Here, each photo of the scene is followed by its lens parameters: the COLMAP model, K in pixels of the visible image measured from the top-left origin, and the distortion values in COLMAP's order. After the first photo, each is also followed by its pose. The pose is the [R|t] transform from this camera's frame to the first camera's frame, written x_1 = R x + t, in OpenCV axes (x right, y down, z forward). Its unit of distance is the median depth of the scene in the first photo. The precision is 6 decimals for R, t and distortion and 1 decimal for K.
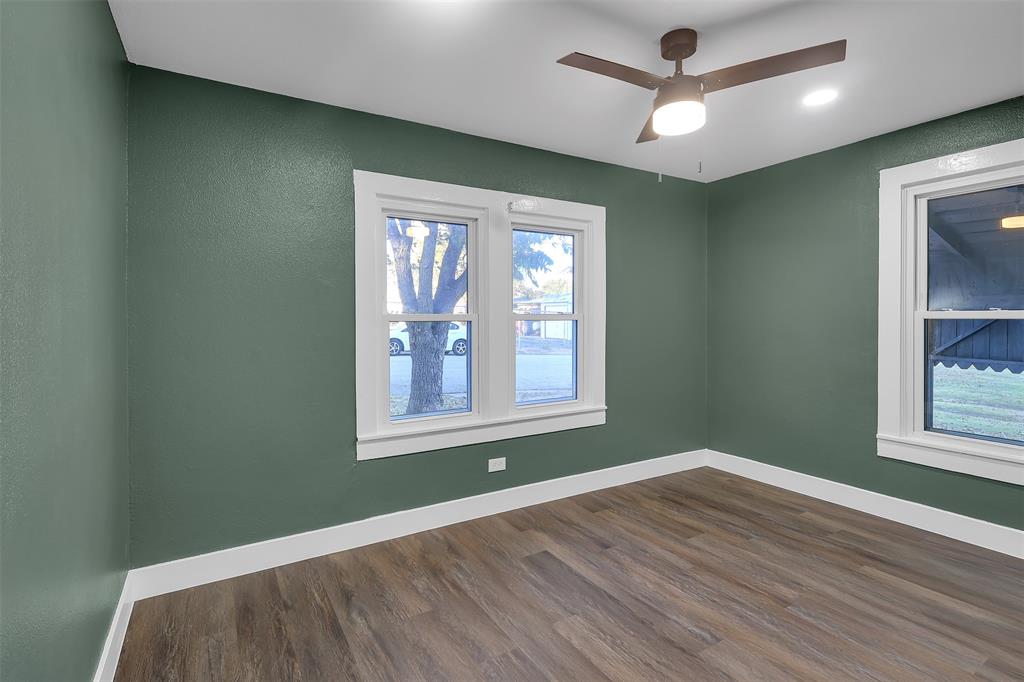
lens RADIAL K [[490.1, 0, 498.3], [0, 490.1, 319.8], [0, 0, 1]] dist [-0.008497, 0.000557]
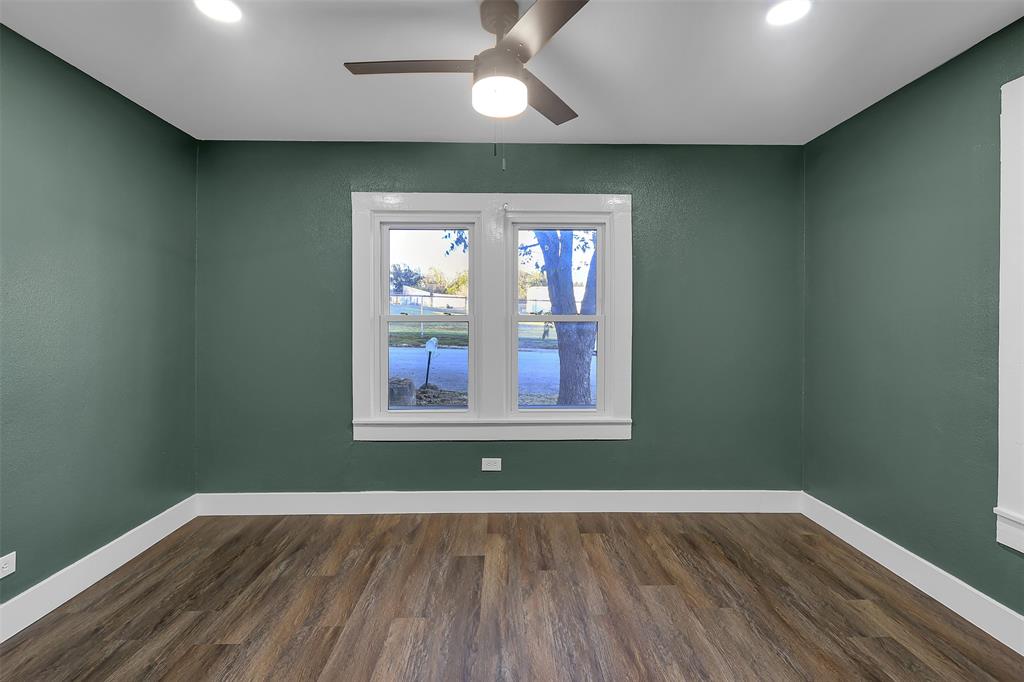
lens RADIAL K [[490.1, 0, 501.1], [0, 490.1, 315.5], [0, 0, 1]] dist [-0.008497, 0.000557]
pose [[0.873430, 0.008784, -0.486871, 0.575468], [-0.007333, 0.999961, 0.004885, -0.018699], [0.486895, -0.000697, 0.873460, 0.145652]]
